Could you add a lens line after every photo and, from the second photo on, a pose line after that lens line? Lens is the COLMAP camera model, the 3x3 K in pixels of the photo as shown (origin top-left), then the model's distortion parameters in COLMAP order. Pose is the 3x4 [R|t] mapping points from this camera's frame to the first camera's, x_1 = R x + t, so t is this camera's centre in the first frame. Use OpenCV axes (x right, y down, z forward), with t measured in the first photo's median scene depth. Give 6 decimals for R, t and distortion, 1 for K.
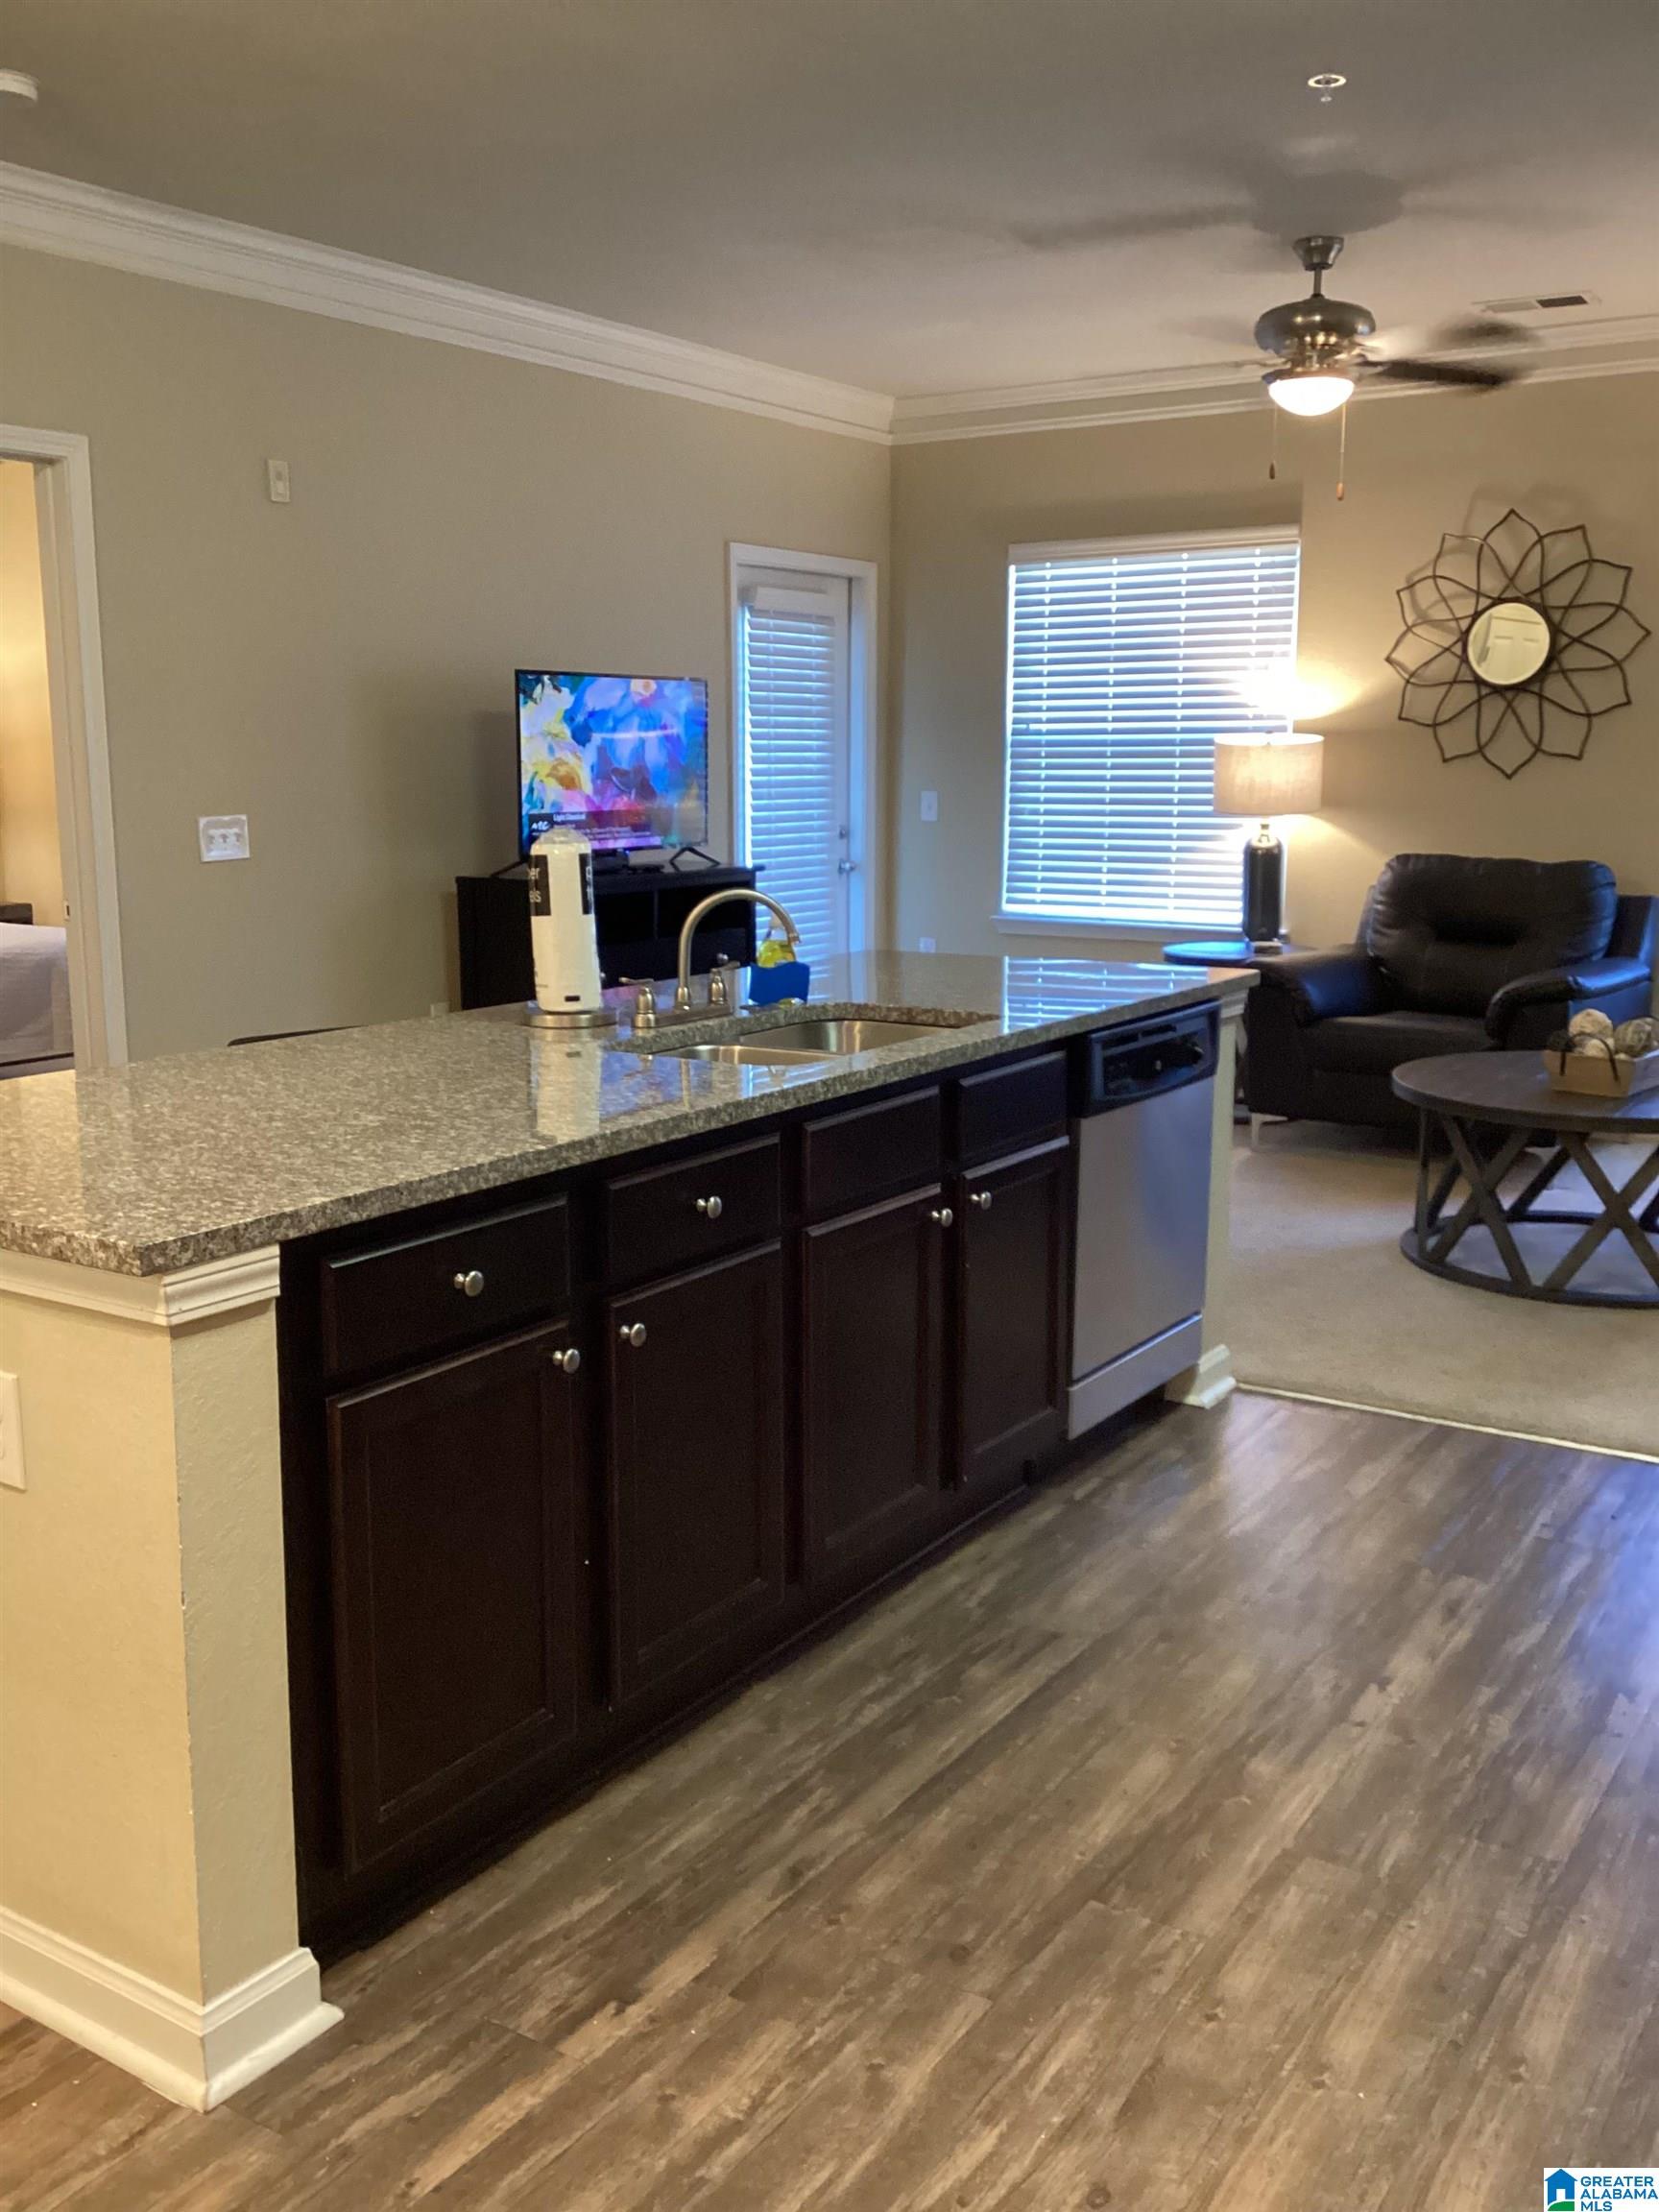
lens RADIAL K [[2031.7, 0, 825.2], [0, 2031.7, 1111.5], [0, 0, 1]] dist [0.014460, 0.000000]
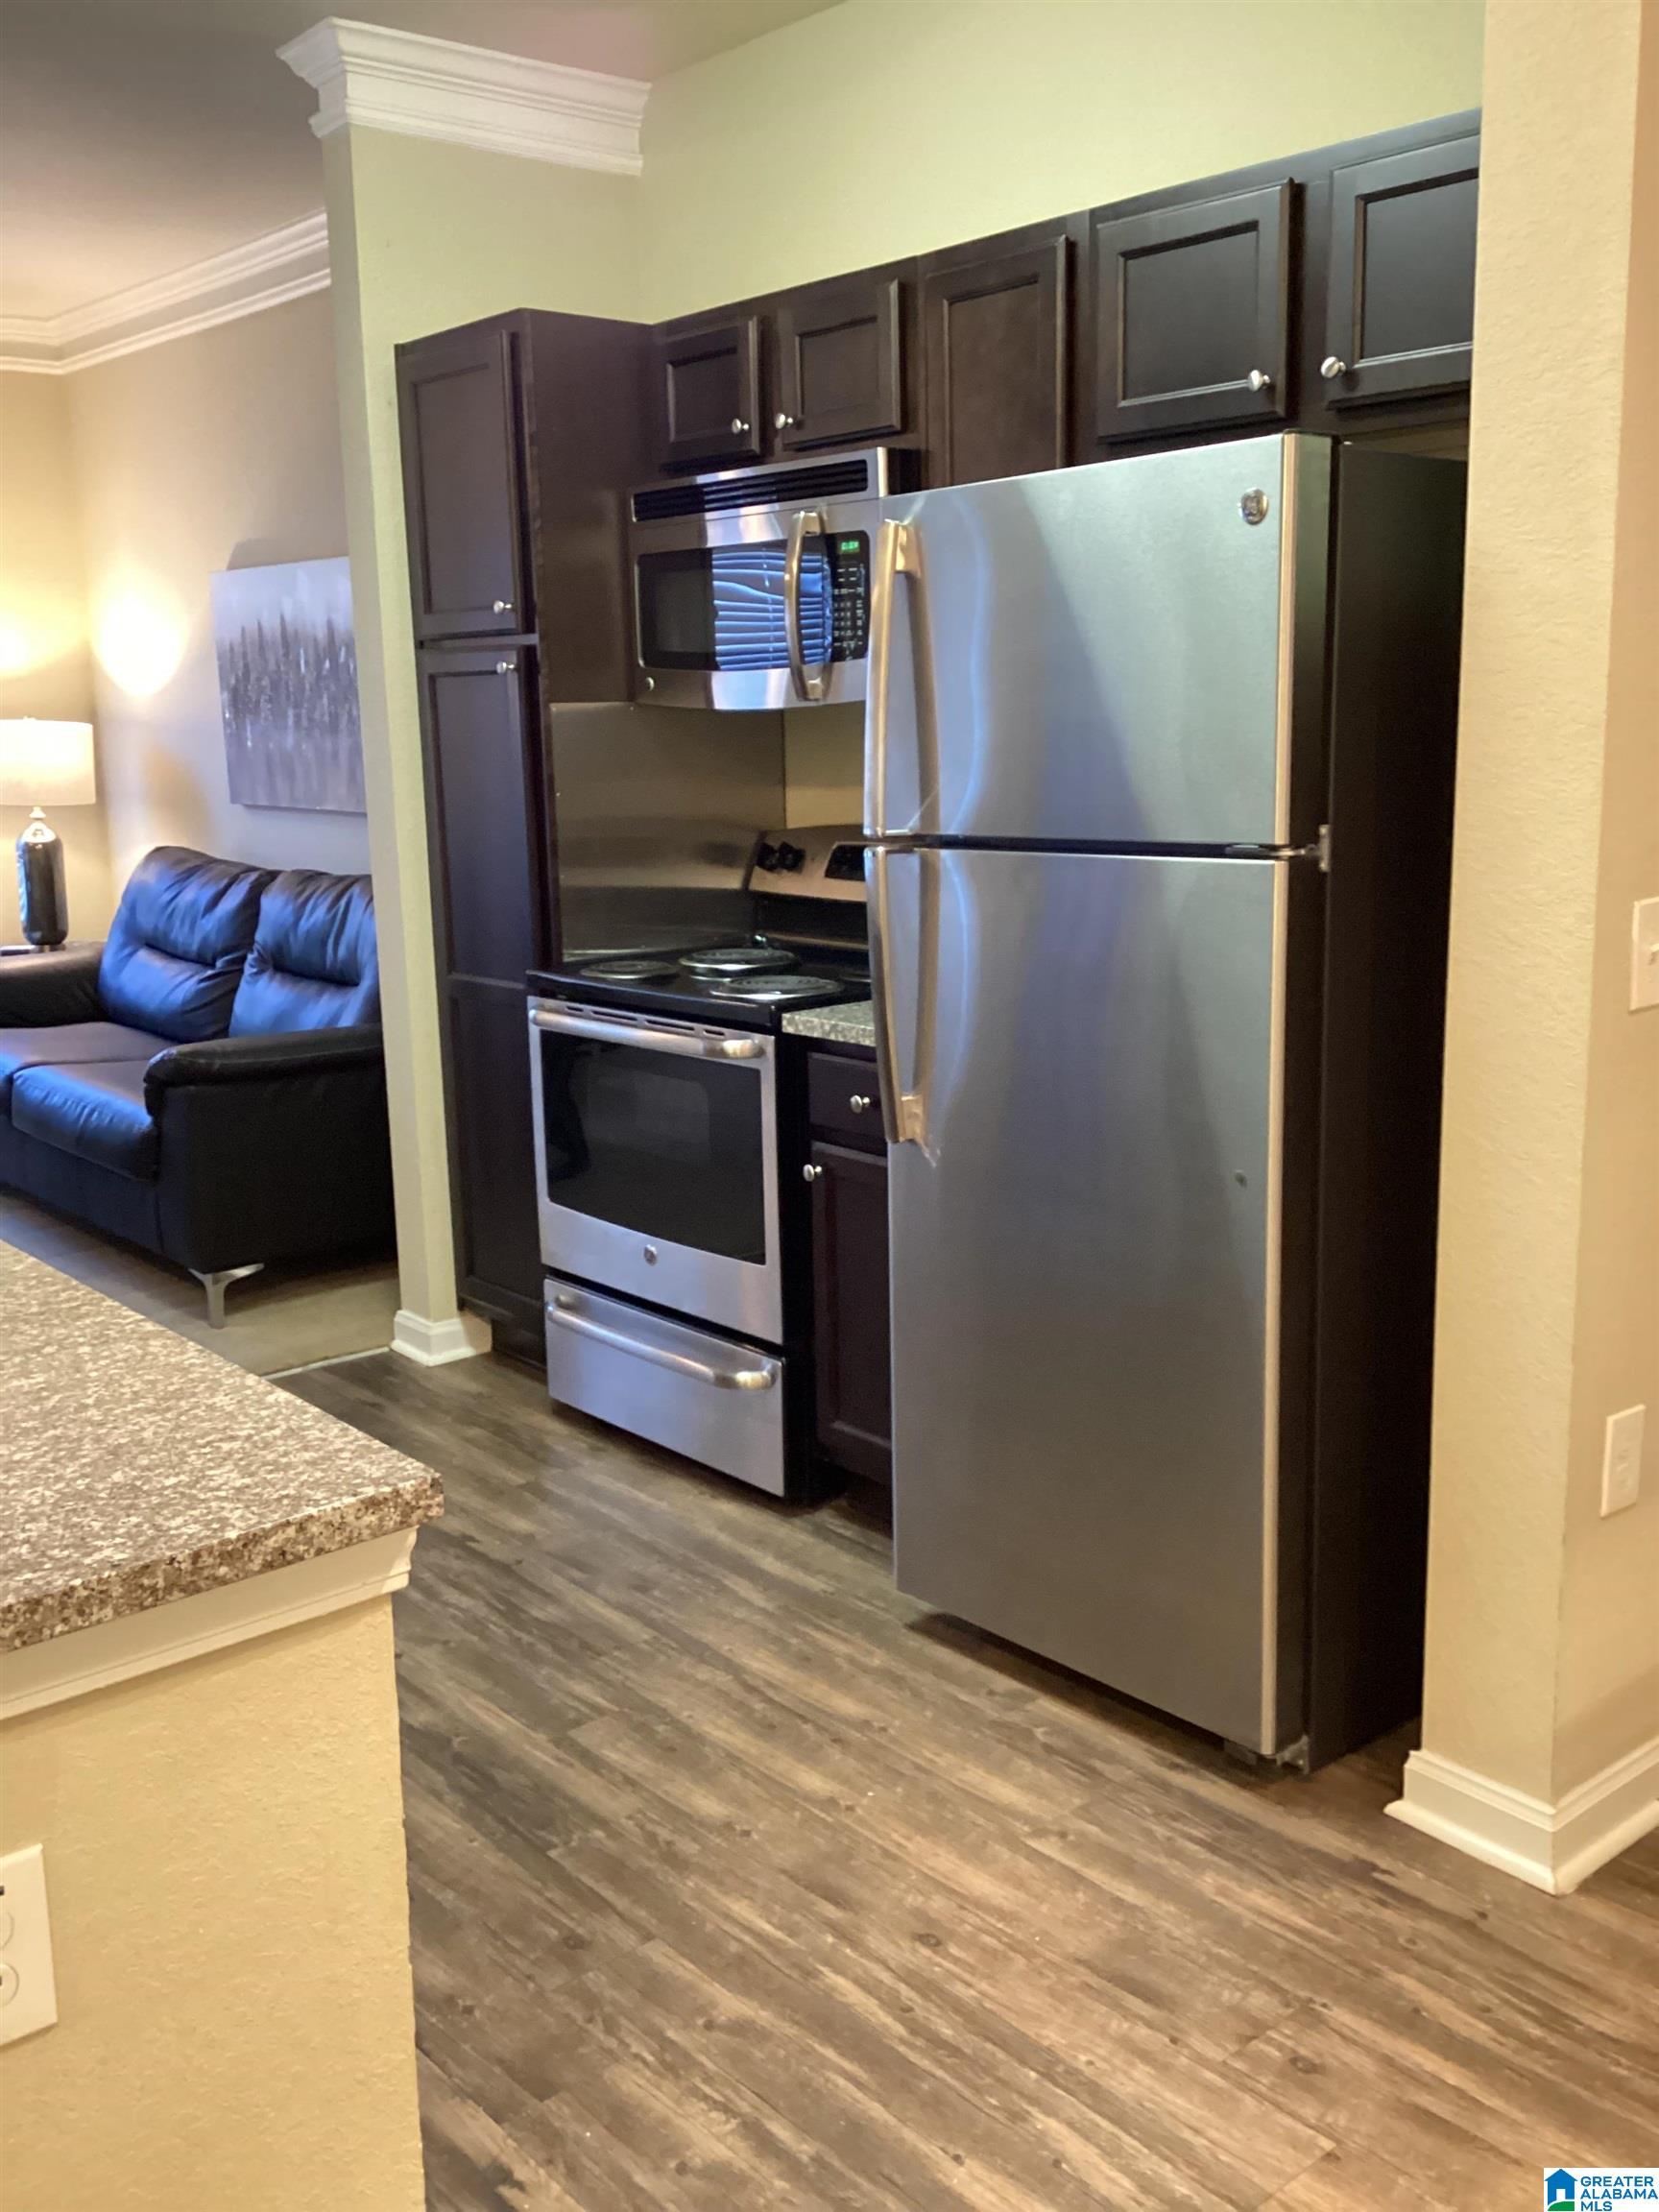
lens RADIAL K [[2031.7, 0, 826.4], [0, 2031.7, 1096.4], [0, 0, 1]] dist [0.014460, 0.000000]
pose [[0.294824, -0.194987, 0.935446, -0.719510], [0.196539, 0.970402, 0.140330, -0.106212], [-0.935121, 0.142479, 0.324420, 0.465038]]
